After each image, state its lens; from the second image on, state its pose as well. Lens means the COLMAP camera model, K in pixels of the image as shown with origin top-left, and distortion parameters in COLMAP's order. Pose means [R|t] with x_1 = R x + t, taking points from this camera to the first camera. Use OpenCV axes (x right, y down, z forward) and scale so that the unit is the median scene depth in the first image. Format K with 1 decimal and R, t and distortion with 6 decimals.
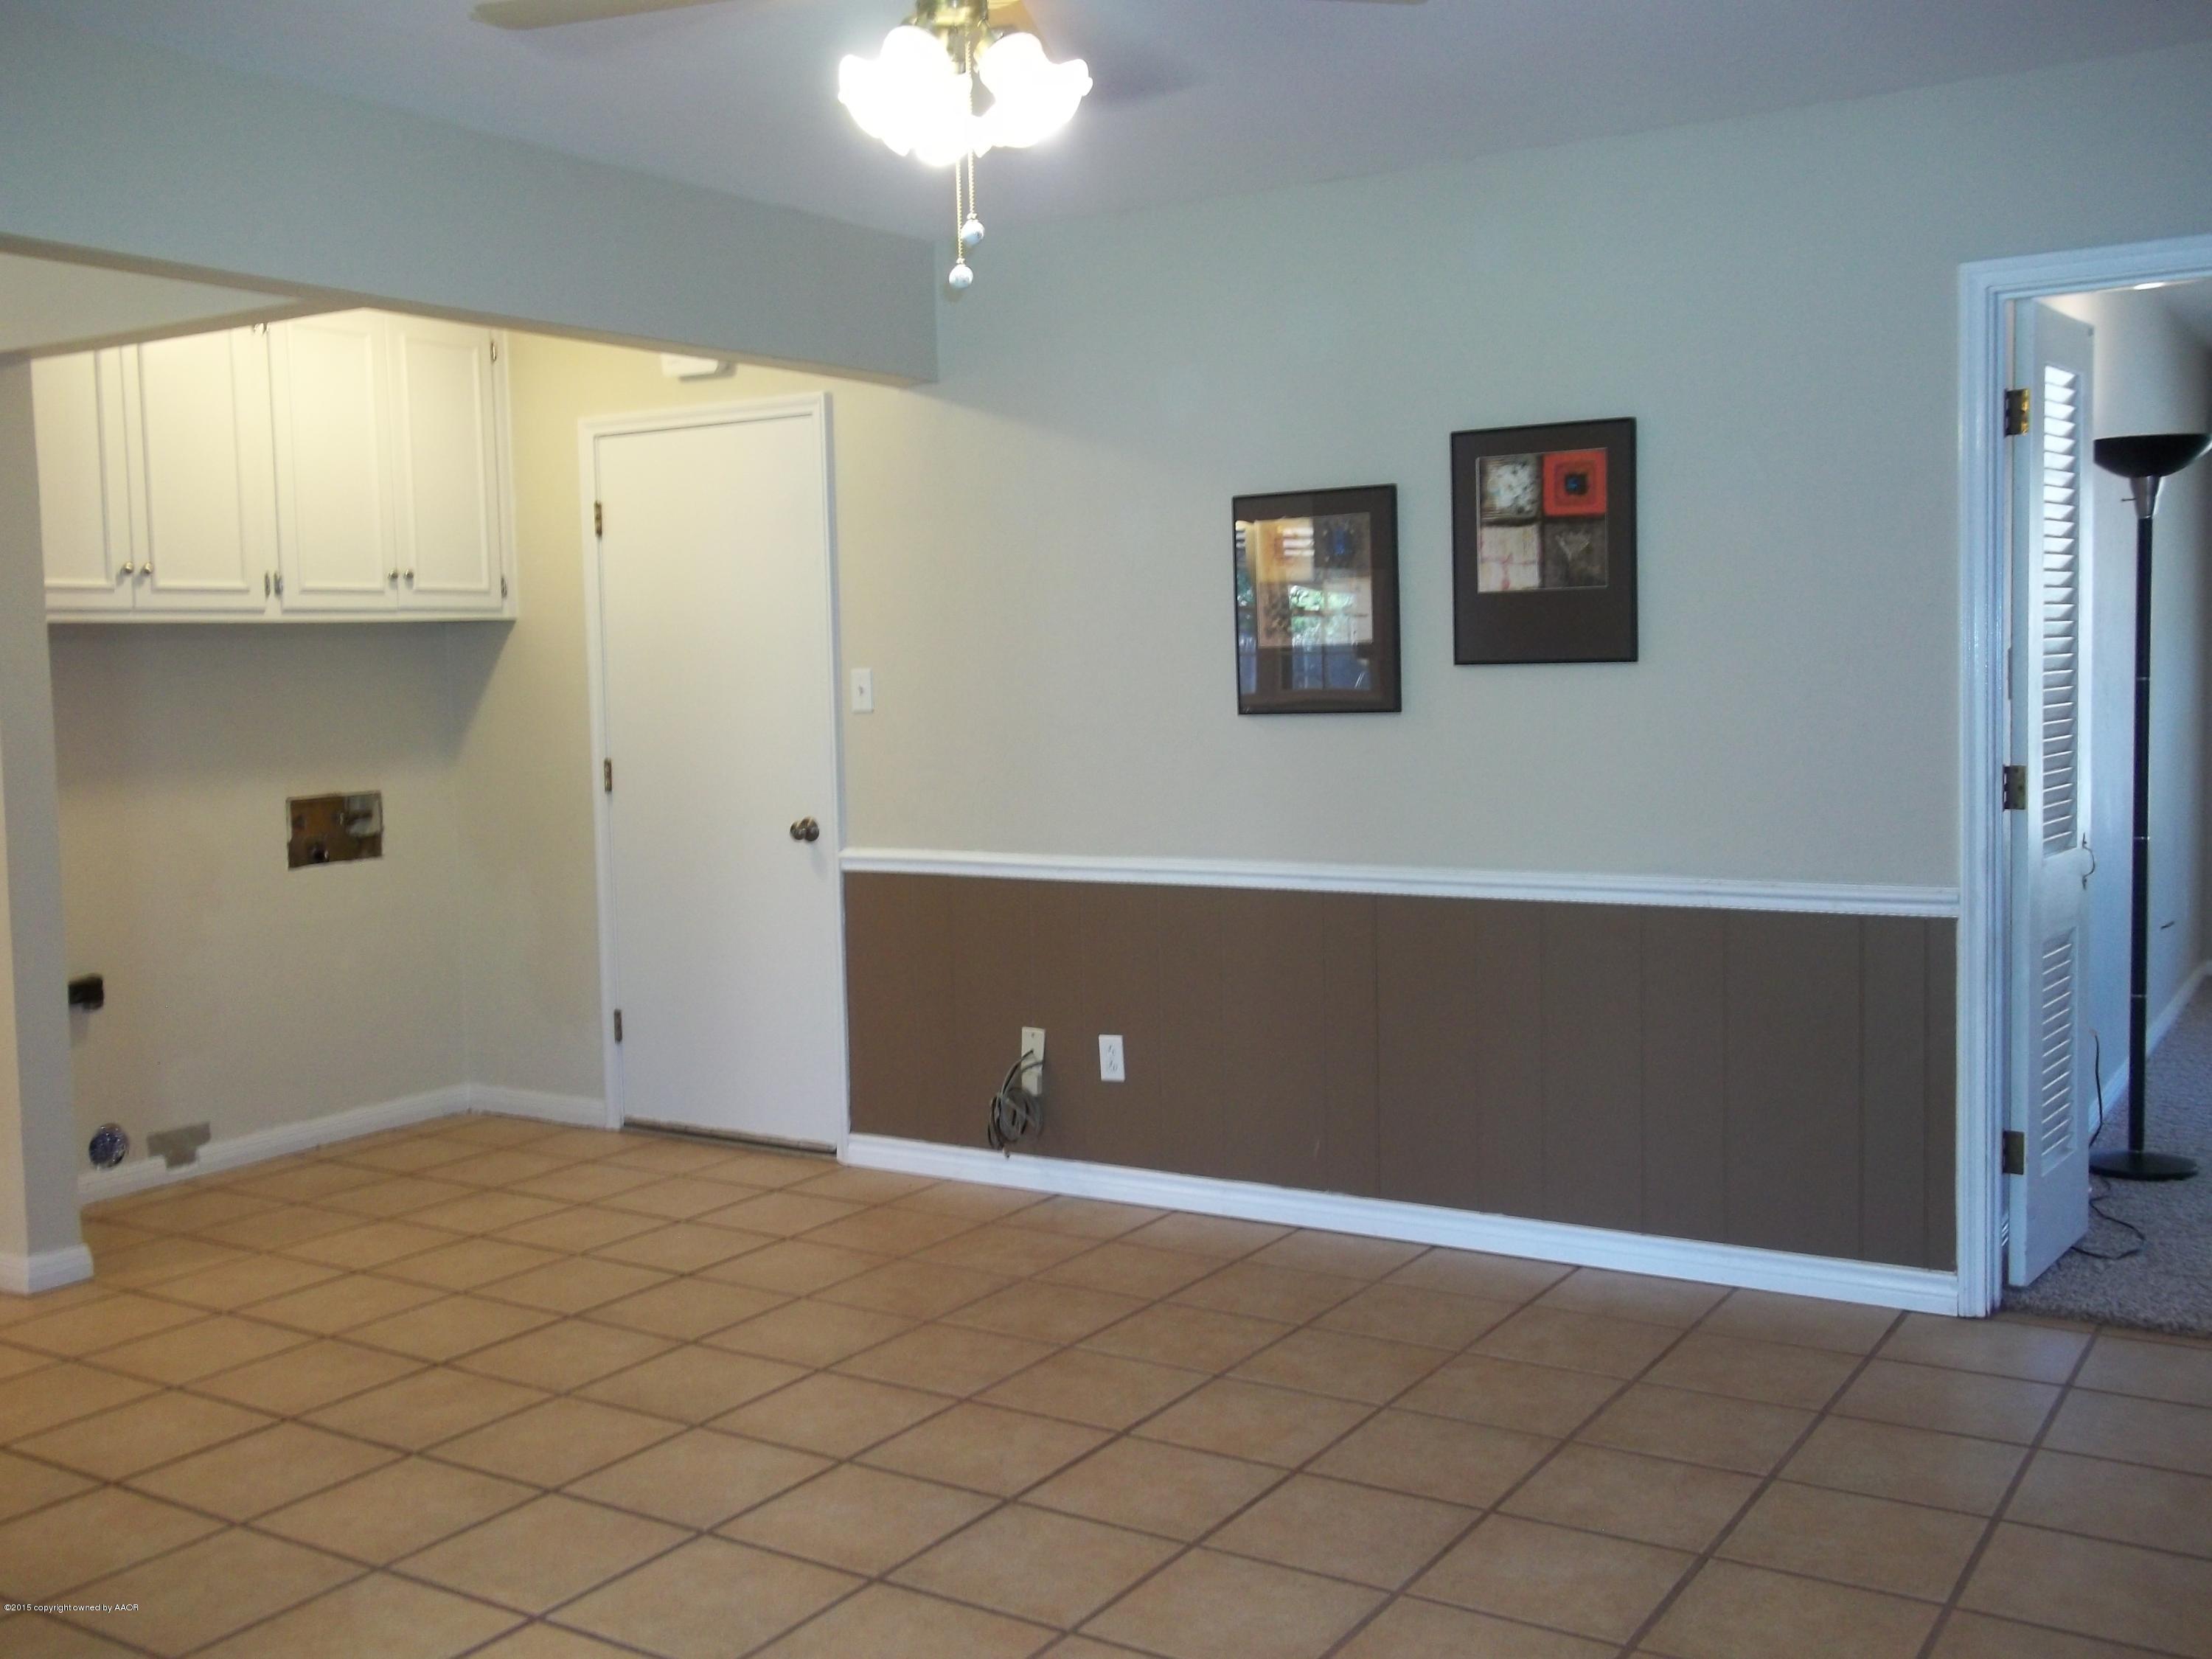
lens RADIAL K [[2122.8, 0, 1120.7], [0, 2122.8, 842.3], [0, 0, 1]] dist [-0.010818, 0.000000]
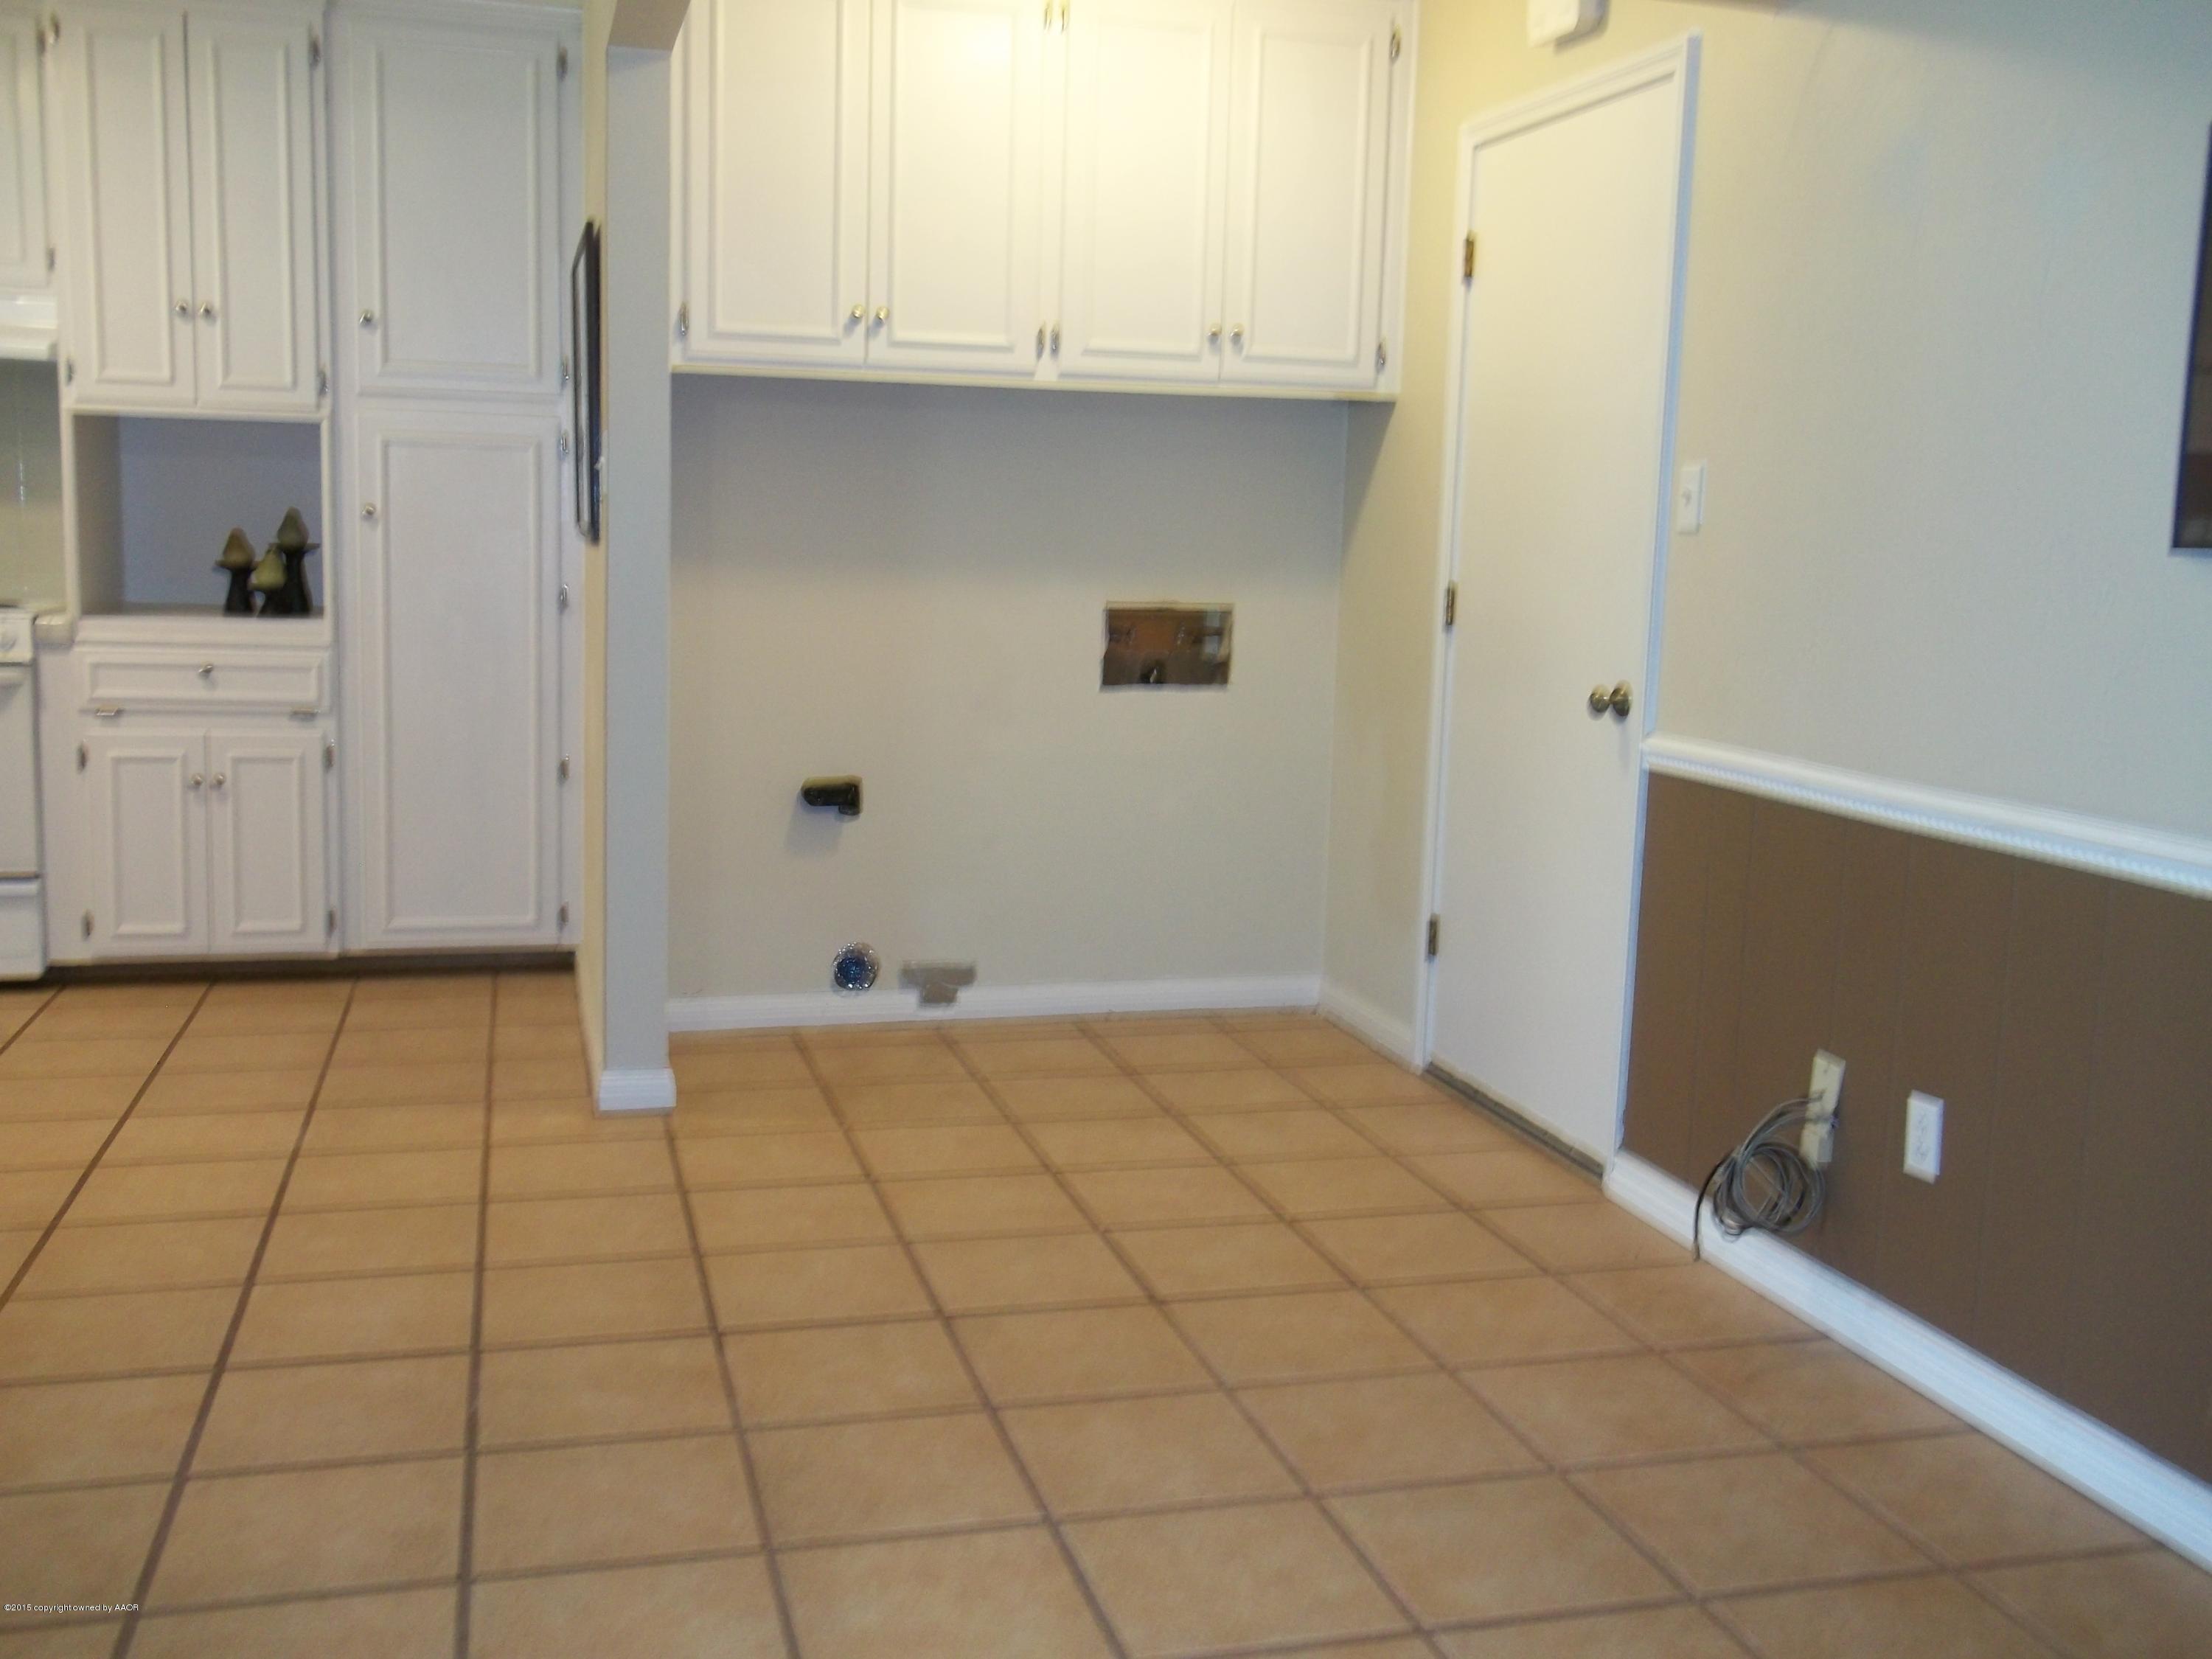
lens RADIAL K [[2122.8, 0, 1105.2], [0, 2122.8, 812.7], [0, 0, 1]] dist [-0.010818, 0.000000]
pose [[0.736338, 0.135742, -0.662858, 0.193538], [-0.102585, 0.990741, 0.088930, -0.014755], [0.668792, 0.002517, 0.743445, 0.394130]]
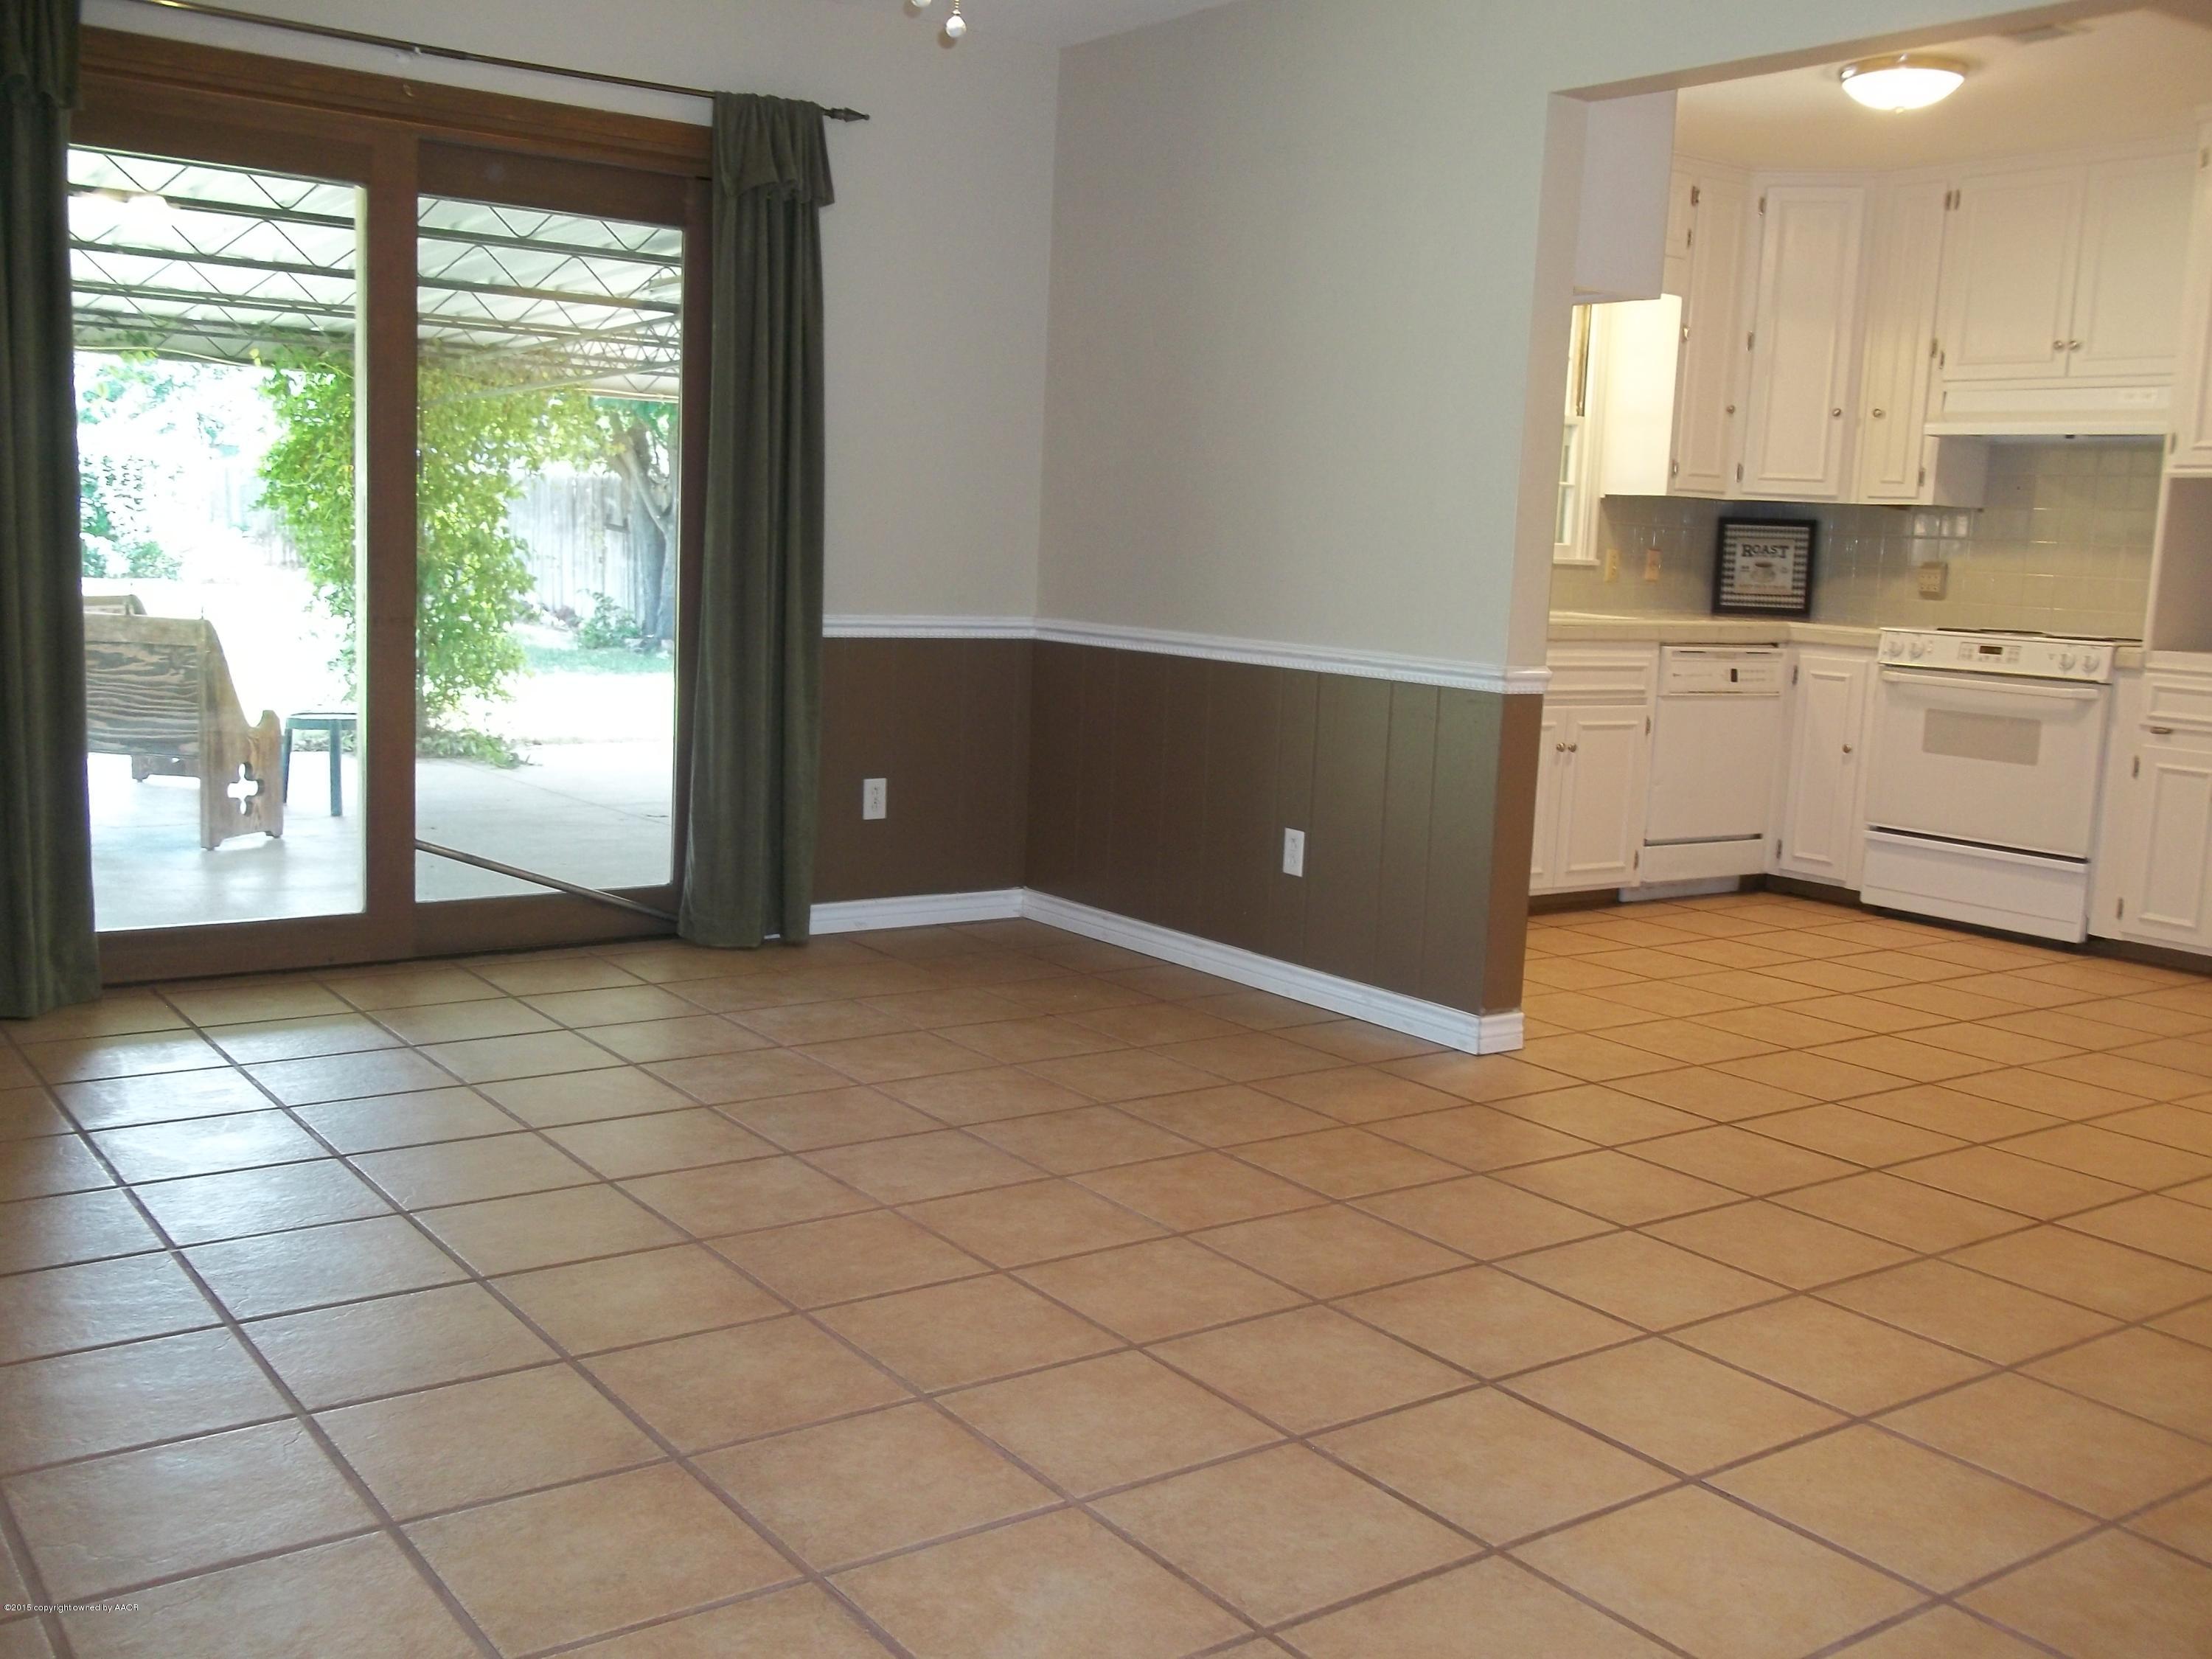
lens RADIAL K [[2122.8, 0, 1118.3], [0, 2122.8, 819.0], [0, 0, 1]] dist [-0.010818, 0.000000]
pose [[-0.370489, 0.135379, -0.918918, 0.460667], [-0.113596, 0.975291, 0.189484, -0.032170], [0.921864, 0.174587, -0.345956, 0.687113]]
